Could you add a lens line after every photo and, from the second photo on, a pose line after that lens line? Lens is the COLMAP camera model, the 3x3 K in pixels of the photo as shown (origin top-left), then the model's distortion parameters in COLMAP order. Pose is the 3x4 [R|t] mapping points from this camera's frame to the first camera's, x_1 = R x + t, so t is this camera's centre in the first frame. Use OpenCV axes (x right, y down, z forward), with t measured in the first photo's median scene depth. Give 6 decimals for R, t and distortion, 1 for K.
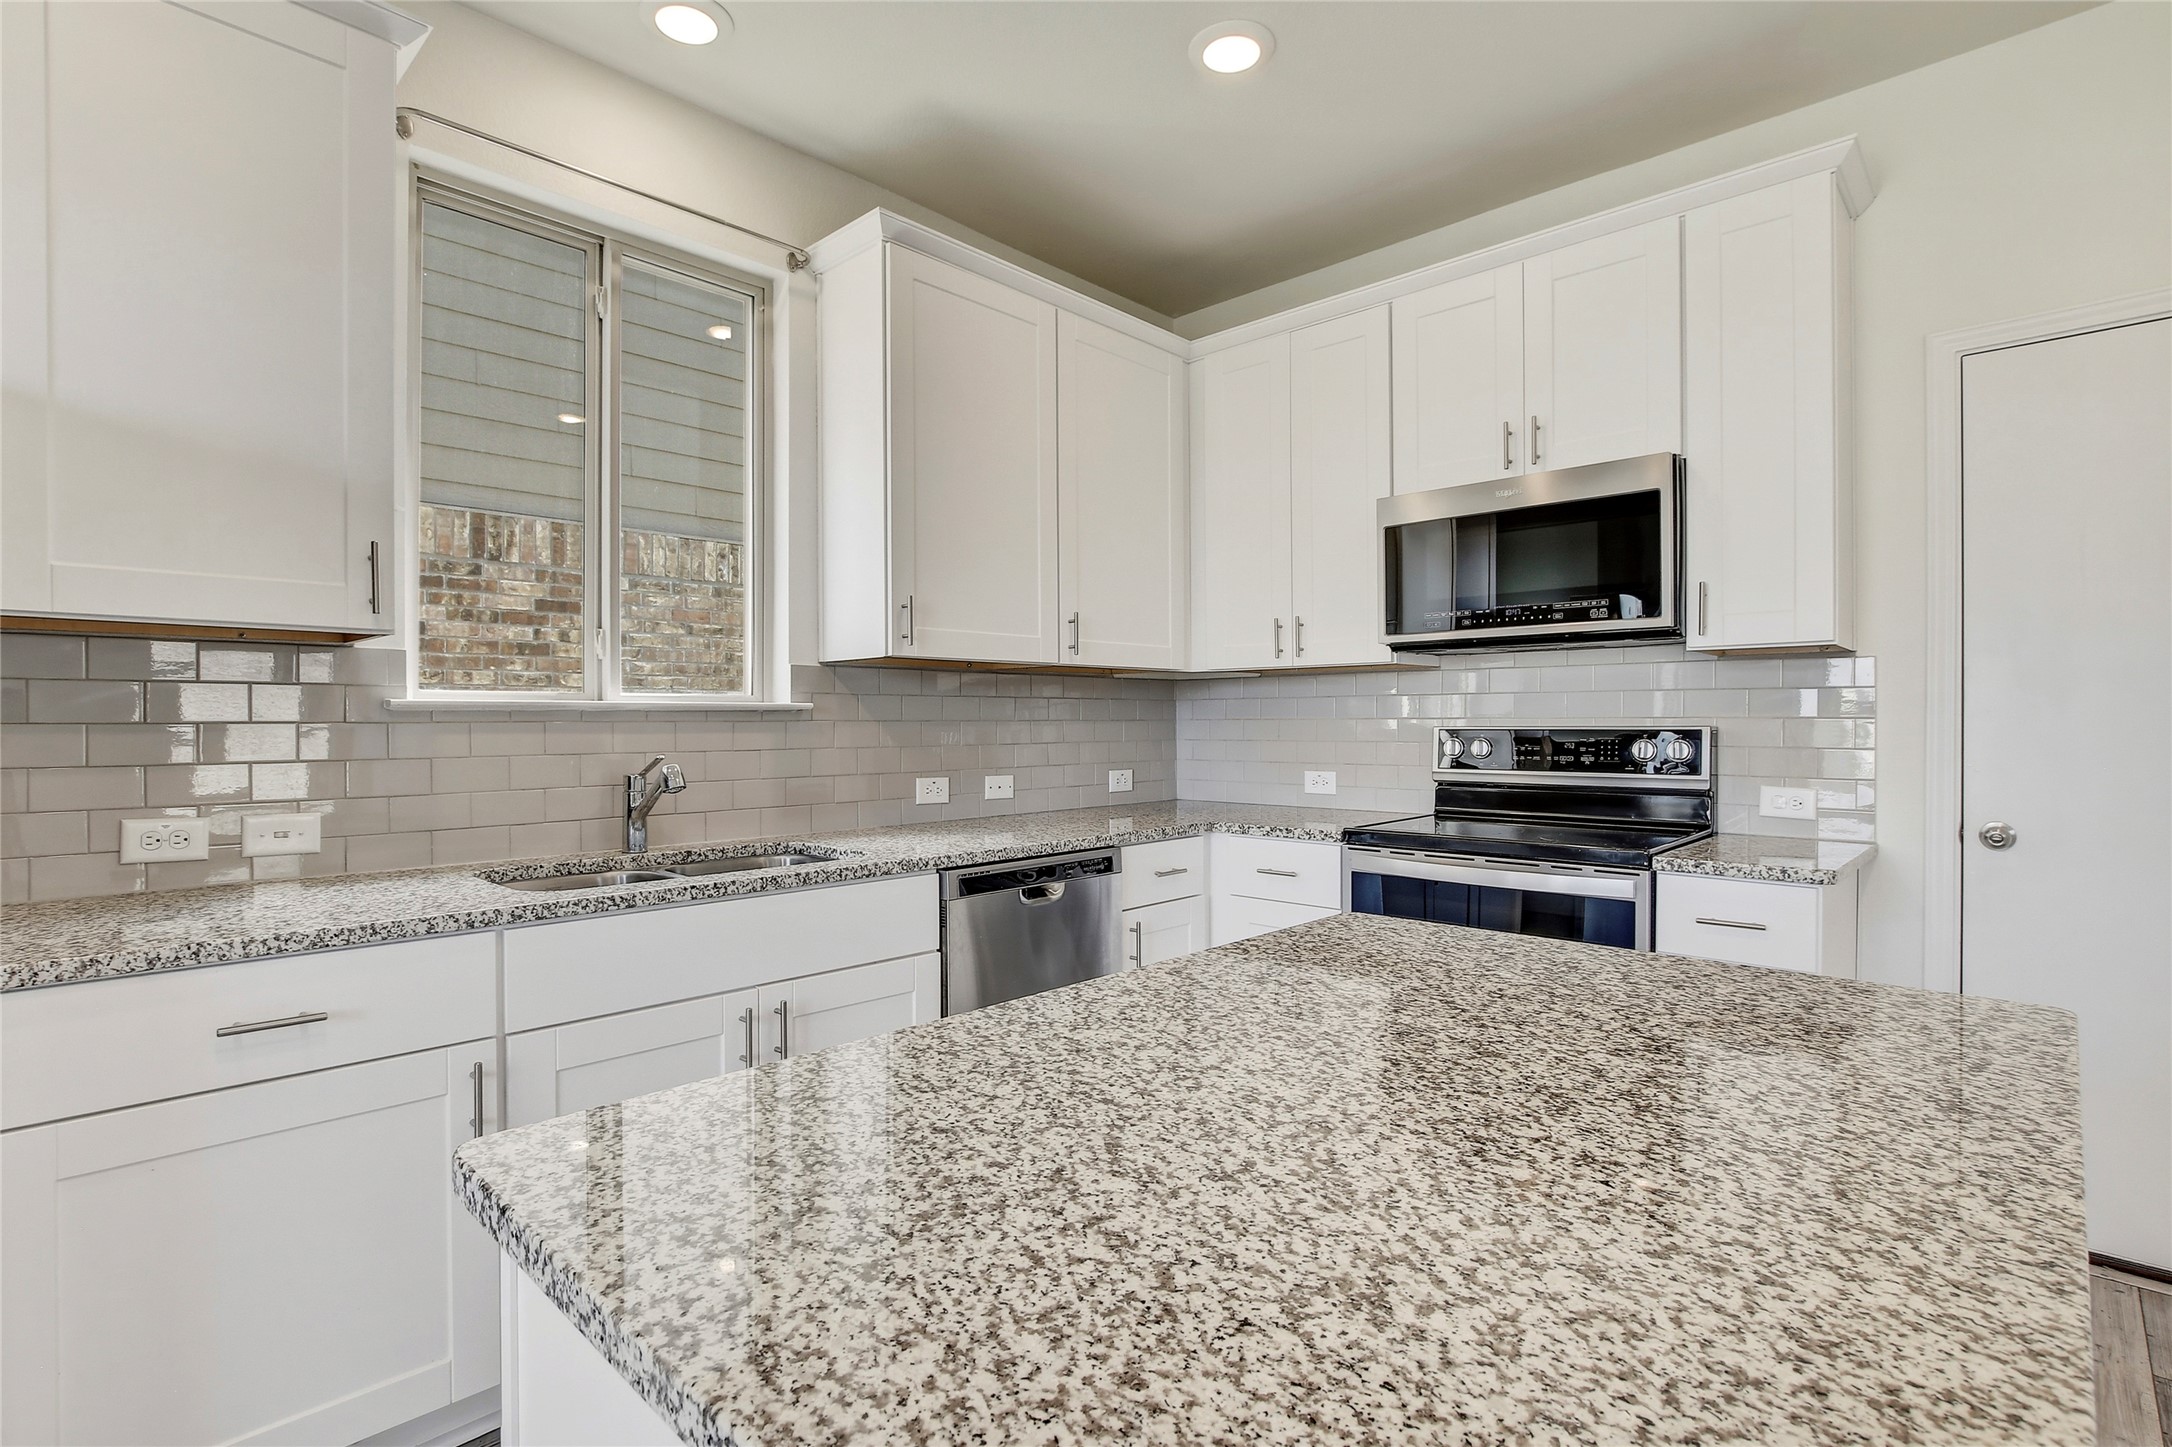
lens RADIAL K [[1043.2, 0, 1073.5], [0, 1043.2, 723.5], [0, 0, 1]] dist [-0.024611, 0.007295]
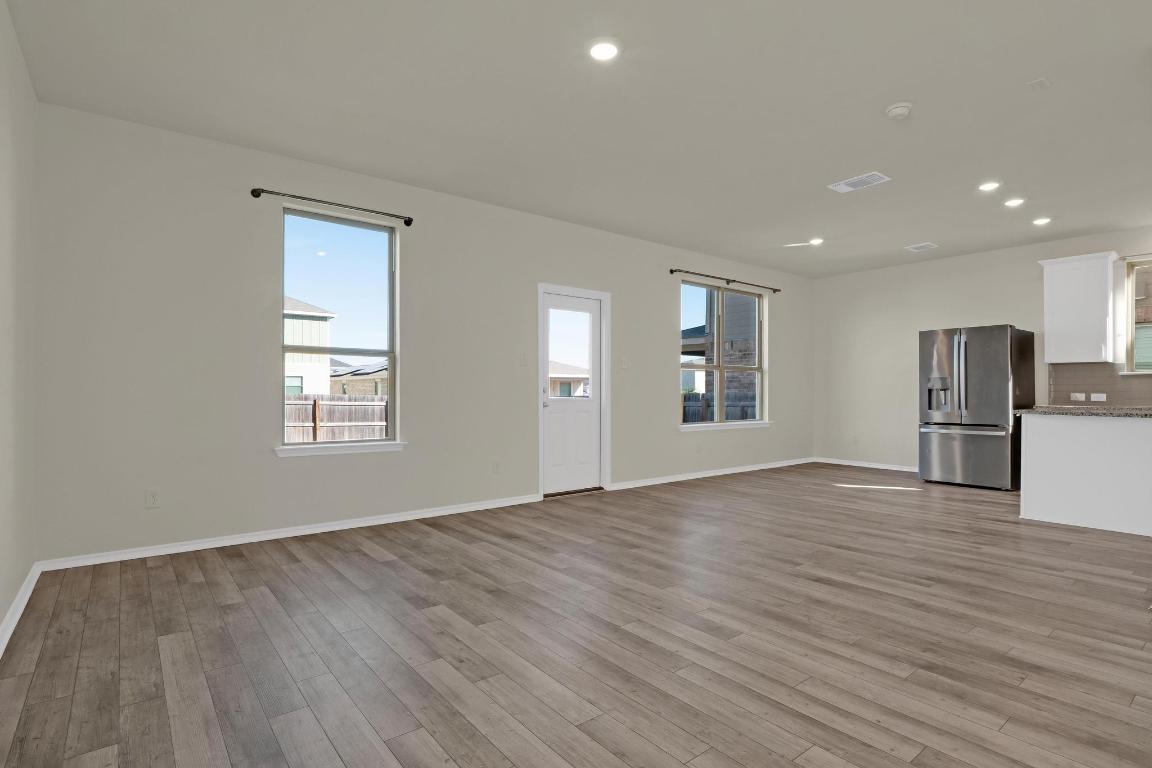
lens RADIAL K [[568.5, 0, 577.6], [0, 568.5, 387.6], [0, 0, 1]] dist [-0.012716, 0.002130]
pose [[-0.122024, -0.000384, -0.992527, 1.937382], [-0.002653, 0.999996, -0.000061, 0.046317], [0.992524, 0.002625, -0.122024, -1.065956]]
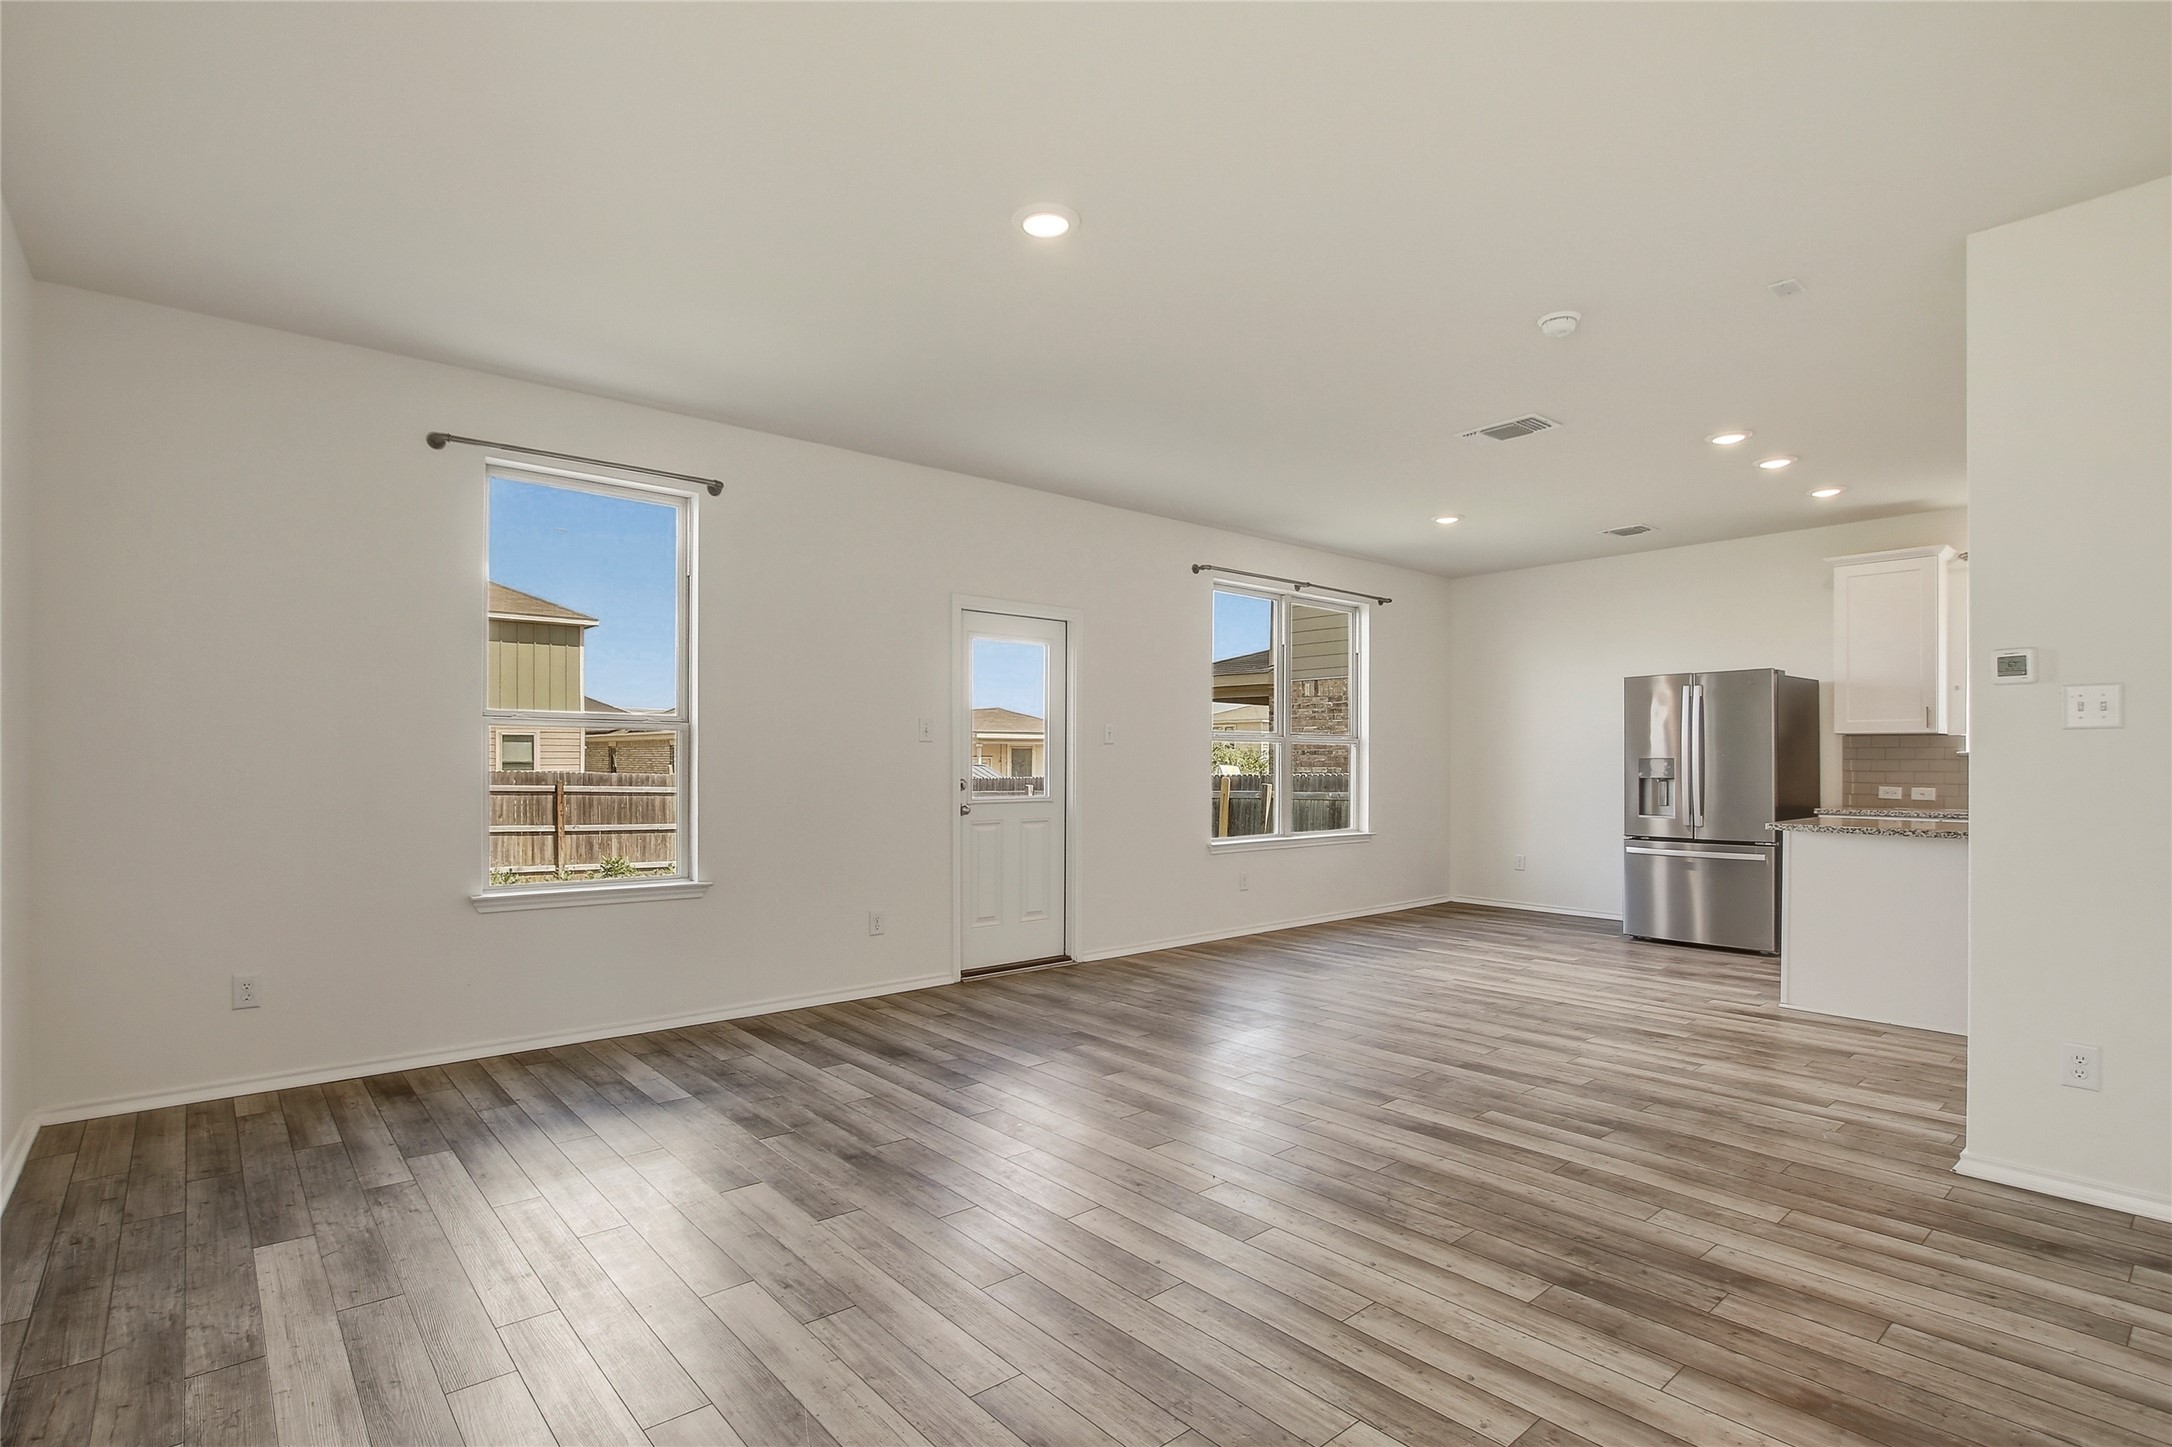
lens RADIAL K [[1043.2, 0, 1090.1], [0, 1043.2, 753.8], [0, 0, 1]] dist [-0.024611, 0.007295]
pose [[-0.082571, 0.000199, -0.996585, 1.993707], [-0.003971, 0.999992, 0.000528, -0.008180], [0.996577, 0.004001, -0.082570, -1.006406]]
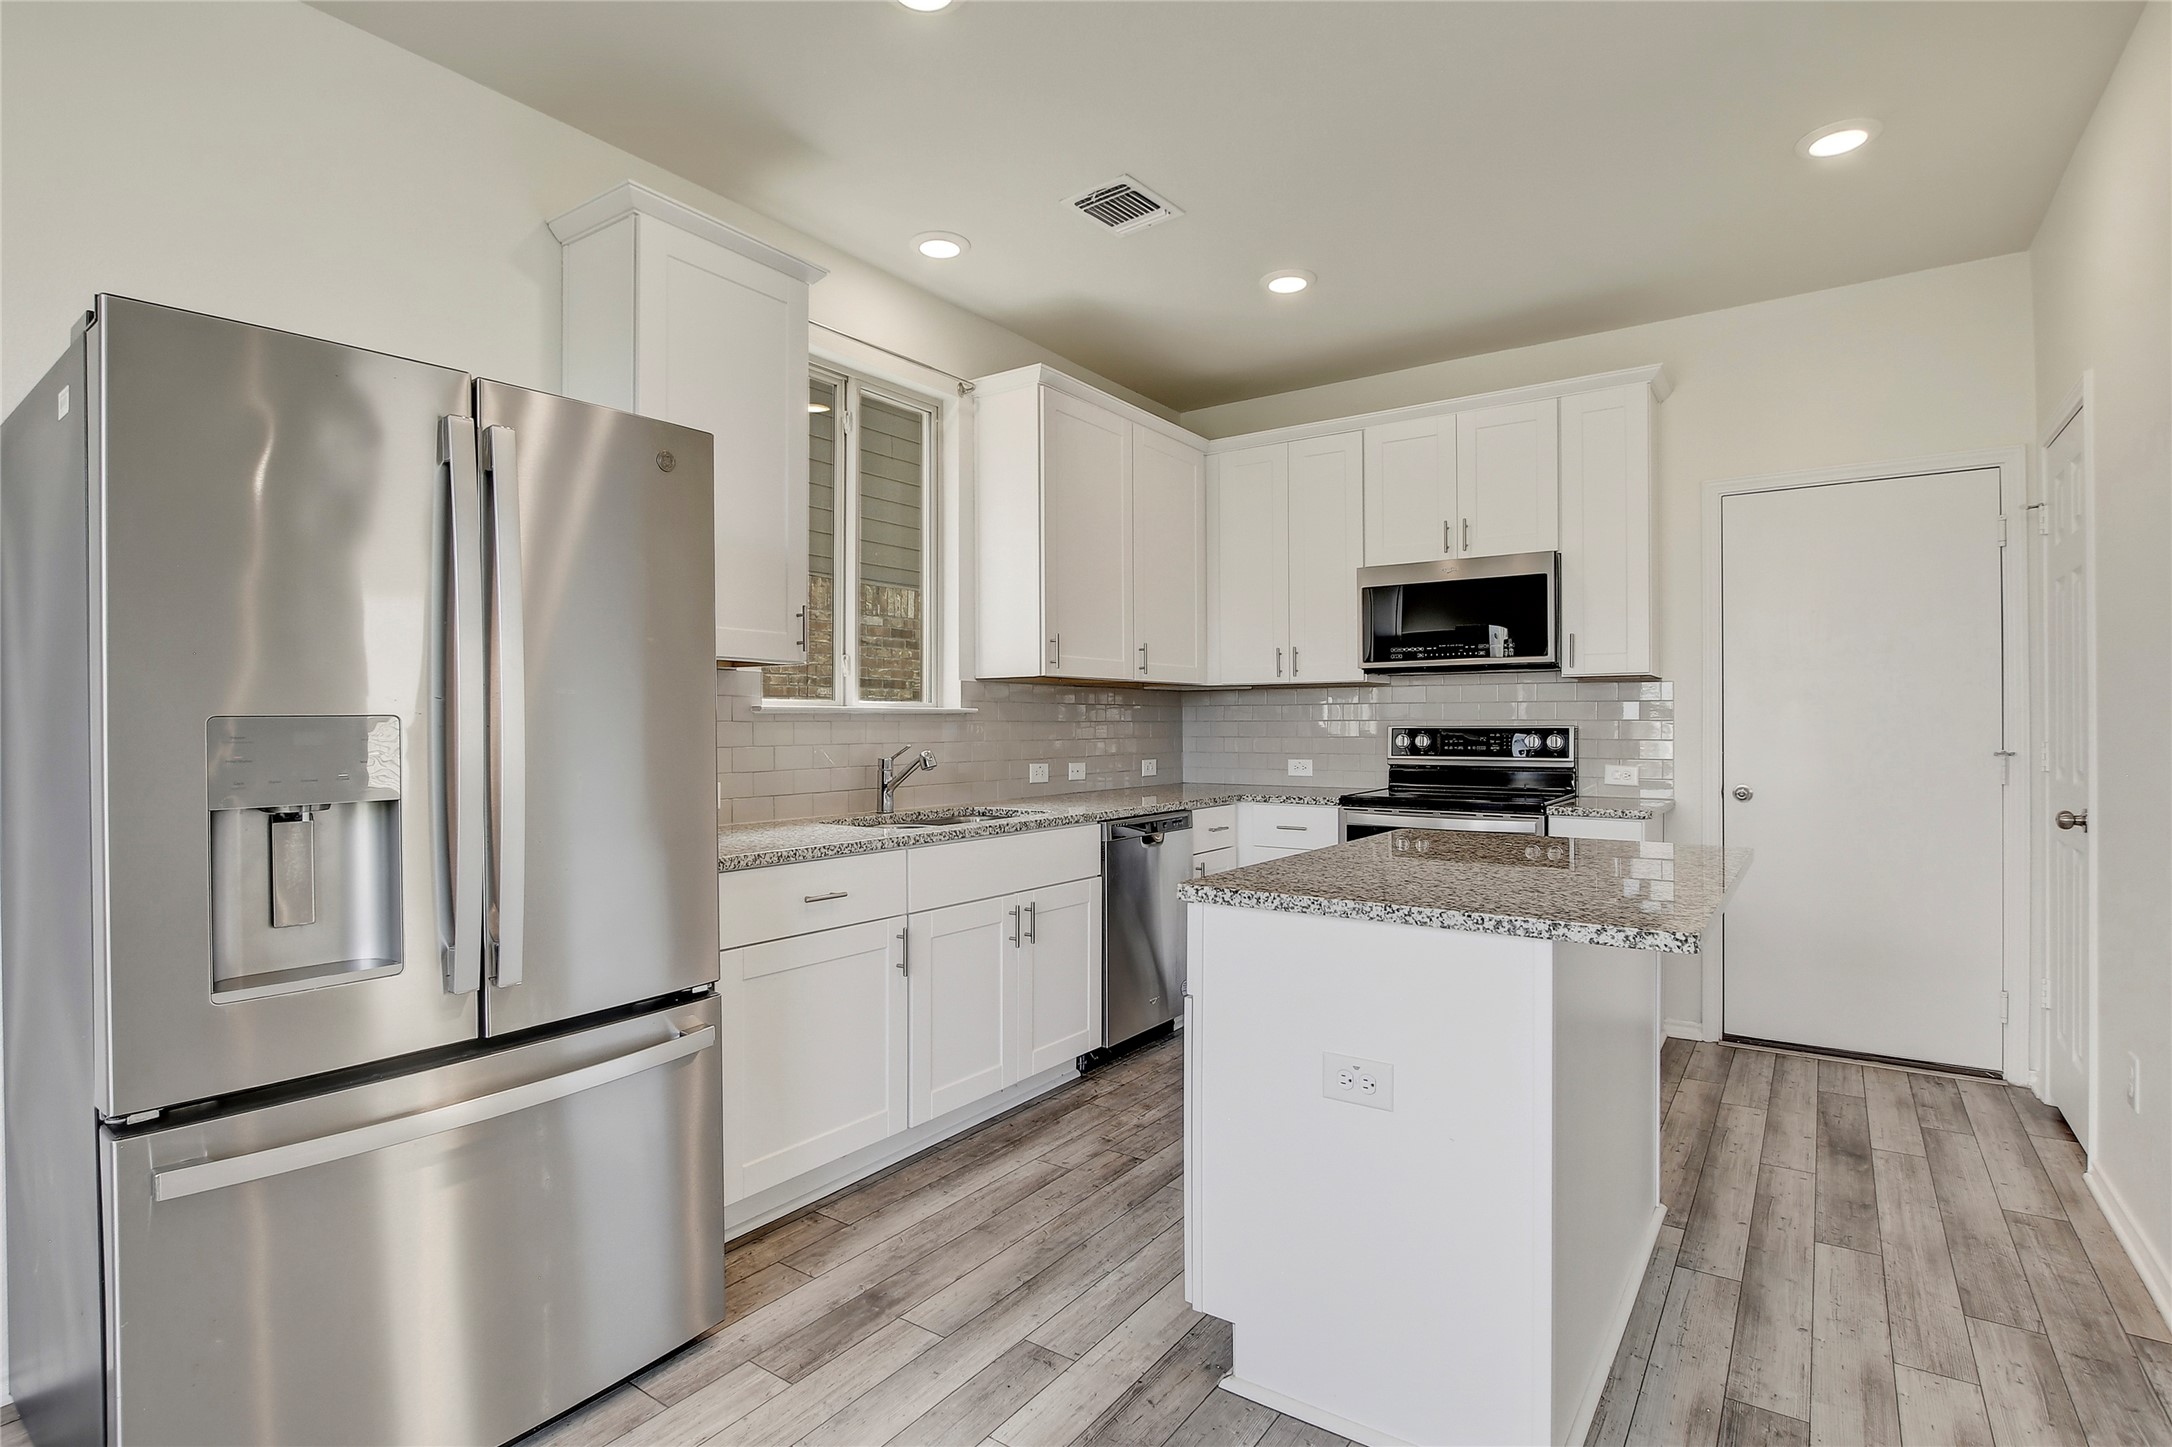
lens RADIAL K [[1071.9, 0, 1074.6], [0, 1071.9, 715.8], [0, 0, 1]] dist [-0.012716, 0.002130]
pose [[0.989132, 0.002214, 0.147011, -0.346906], [-0.000792, 0.999952, -0.009730, 0.003906], [-0.147025, 0.009508, 0.989087, -0.453851]]
